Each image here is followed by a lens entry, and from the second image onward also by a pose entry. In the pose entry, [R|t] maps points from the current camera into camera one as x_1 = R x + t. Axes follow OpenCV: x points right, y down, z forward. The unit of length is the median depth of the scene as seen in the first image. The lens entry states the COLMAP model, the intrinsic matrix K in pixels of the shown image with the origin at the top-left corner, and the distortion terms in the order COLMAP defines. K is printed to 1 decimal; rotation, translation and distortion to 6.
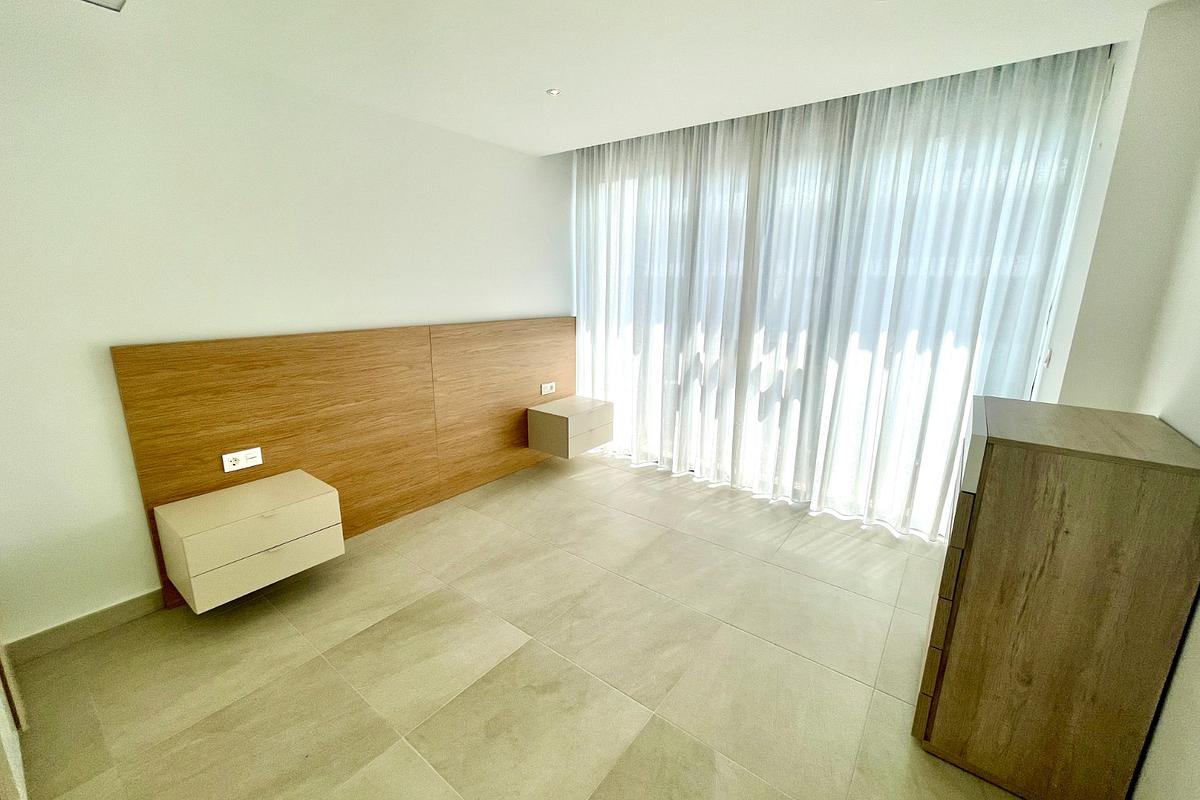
lens RADIAL K [[482.0, 0, 599.7], [0, 482.0, 398.6], [0, 0, 1]] dist [0.004535, -0.001885]
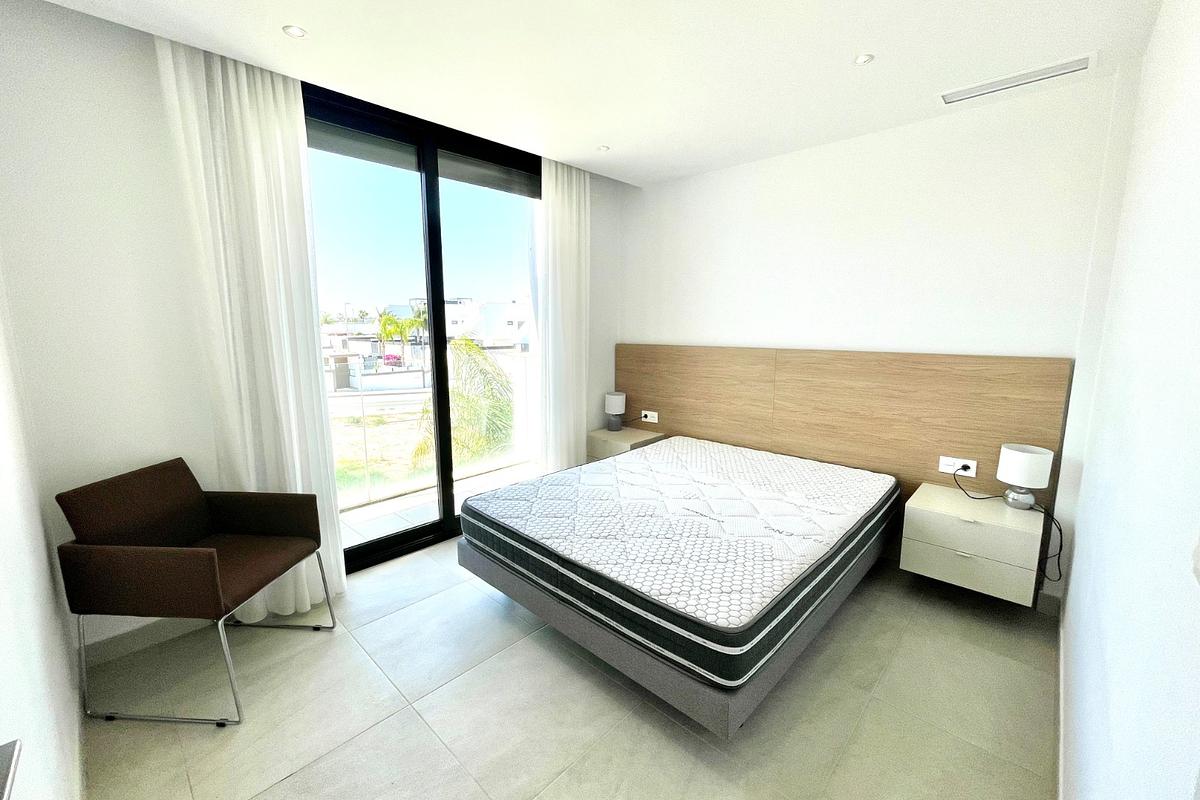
lens RADIAL K [[482.0, 0, 600.4], [0, 482.0, 396.7], [0, 0, 1]] dist [0.004535, -0.001885]
pose [[-0.112069, 0.148403, -0.982556, 0.886377], [-0.220999, 0.960299, 0.170248, -0.181026], [0.968814, 0.236224, -0.074823, 0.925580]]
